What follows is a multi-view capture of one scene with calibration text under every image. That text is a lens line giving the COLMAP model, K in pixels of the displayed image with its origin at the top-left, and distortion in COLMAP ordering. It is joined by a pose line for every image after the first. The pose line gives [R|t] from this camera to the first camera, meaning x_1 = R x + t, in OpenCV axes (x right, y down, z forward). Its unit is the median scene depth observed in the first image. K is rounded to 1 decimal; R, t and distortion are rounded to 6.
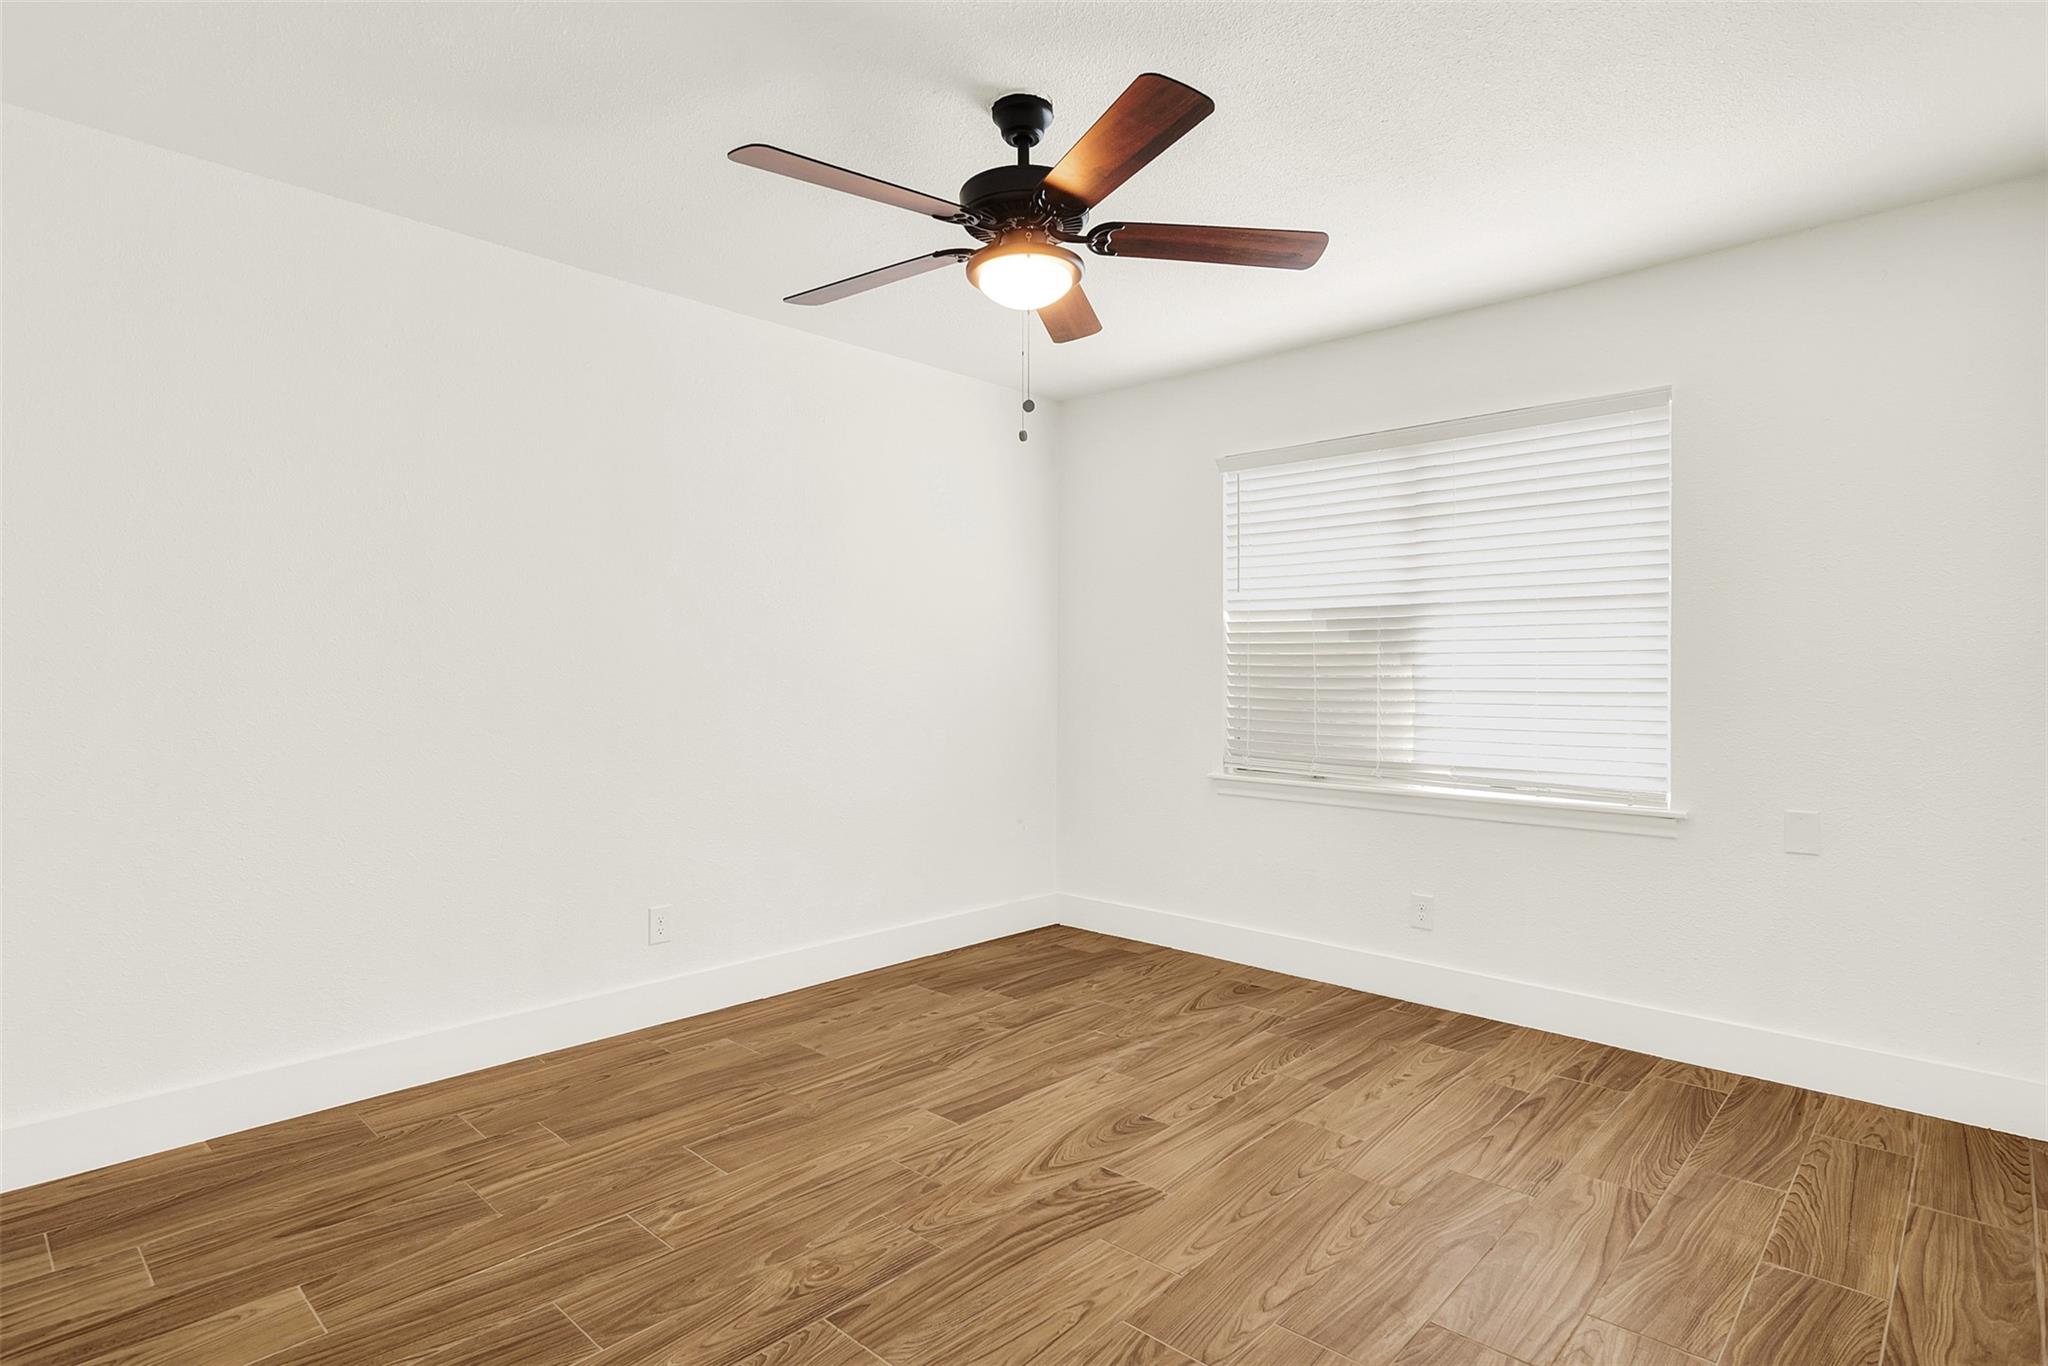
lens RADIAL K [[1067.0, 0, 1023.0], [0, 1067.0, 679.2], [0, 0, 1]] dist [-0.004153, -0.000056]
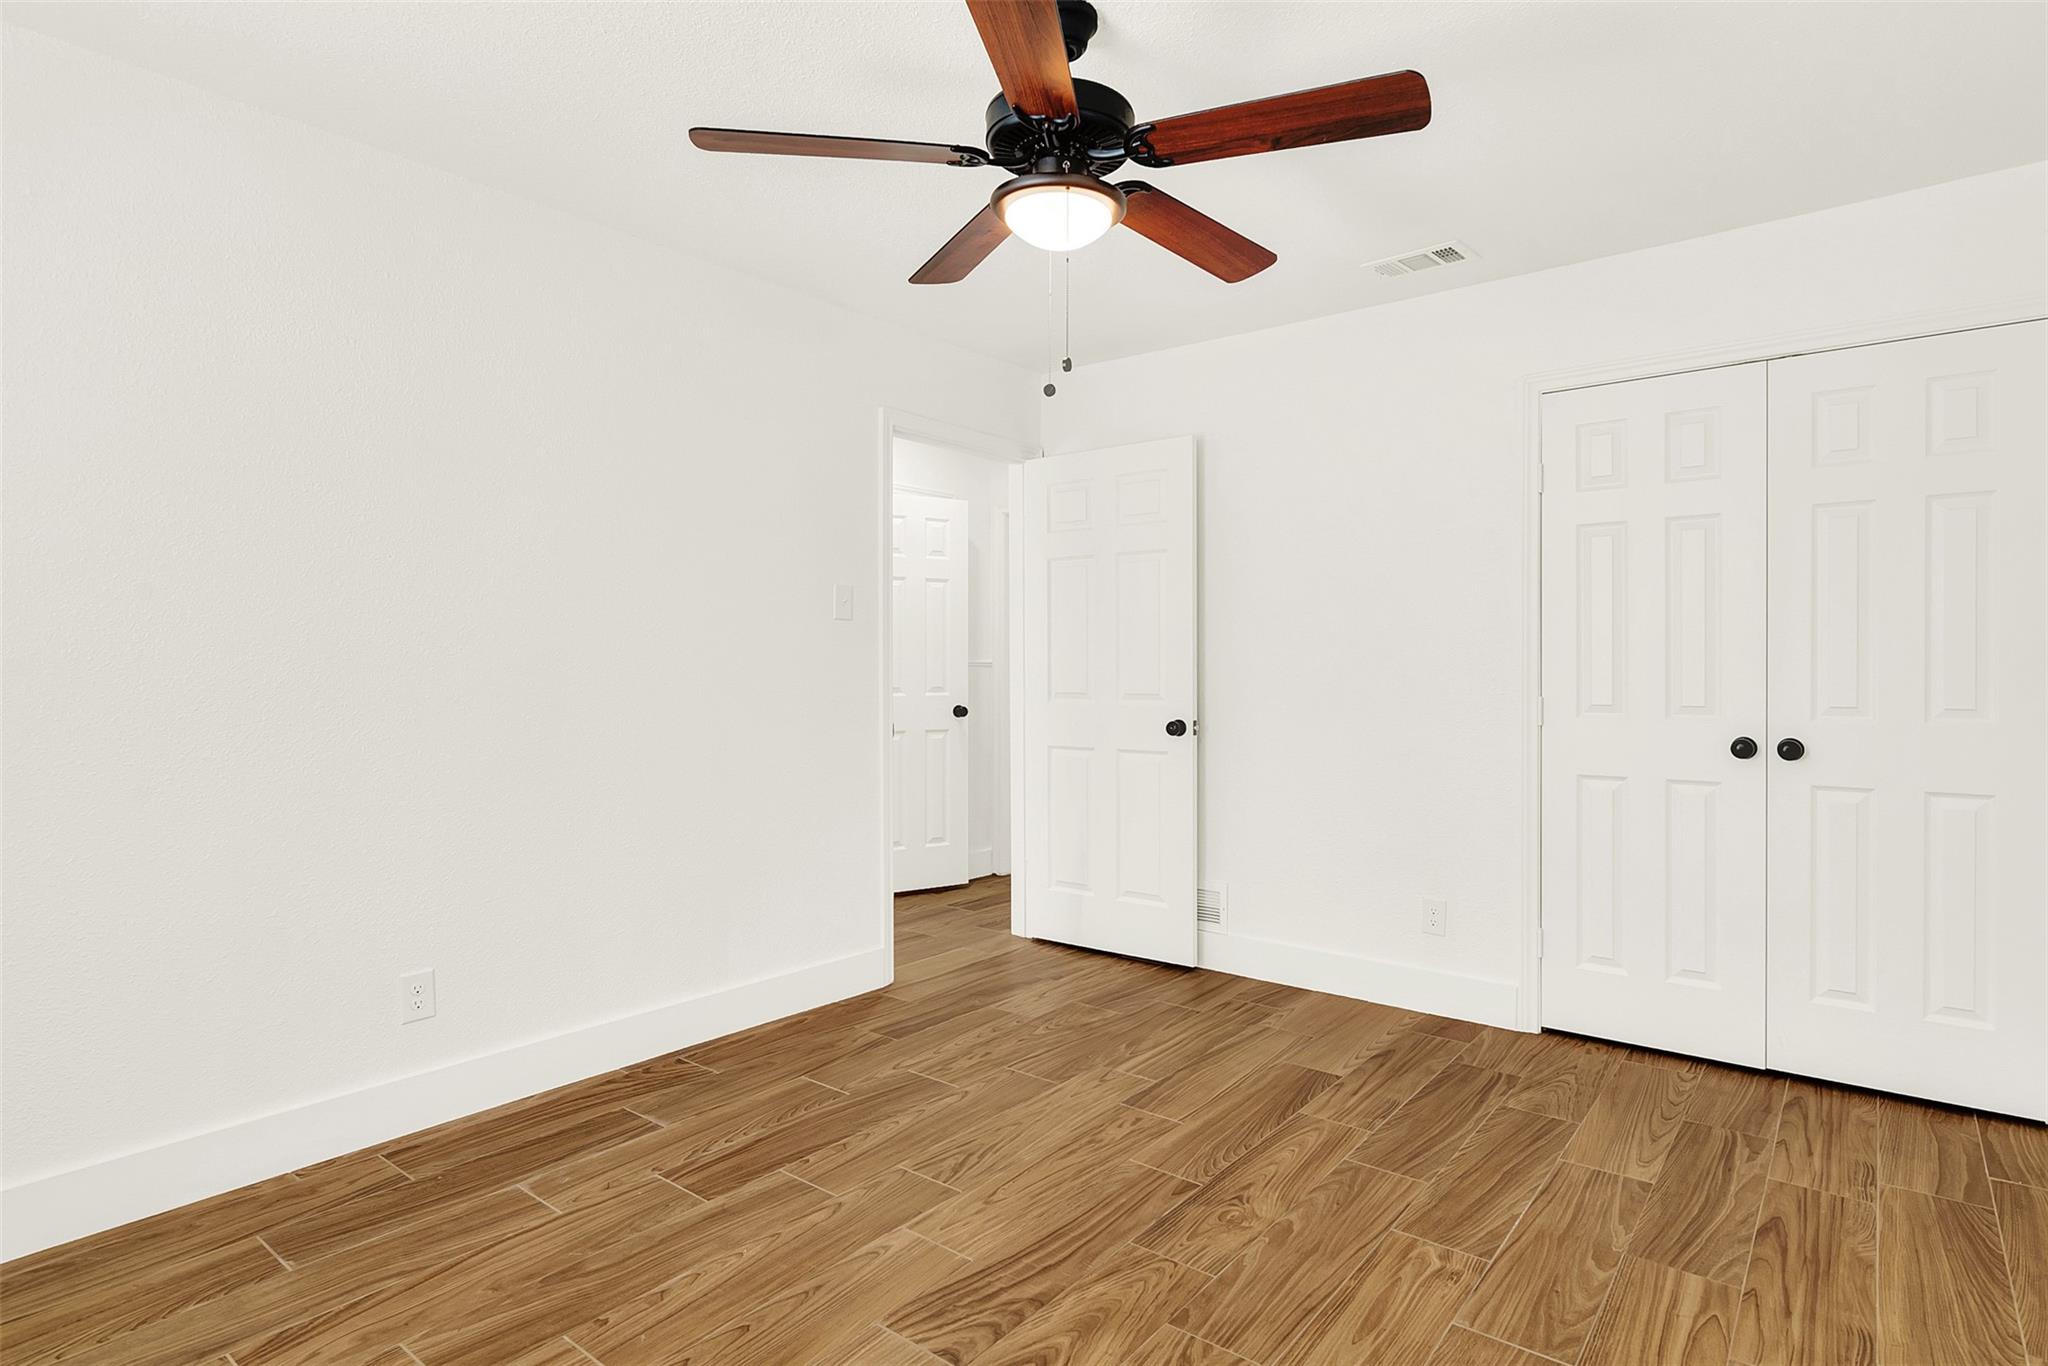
lens RADIAL K [[1067.0, 0, 1032.7], [0, 1067.0, 676.5], [0, 0, 1]] dist [-0.004153, -0.000056]
pose [[-0.997522, -0.003128, -0.070289, 0.088472], [-0.004613, 0.999769, 0.020977, -0.016276], [0.070207, 0.021249, -0.997306, 1.966164]]
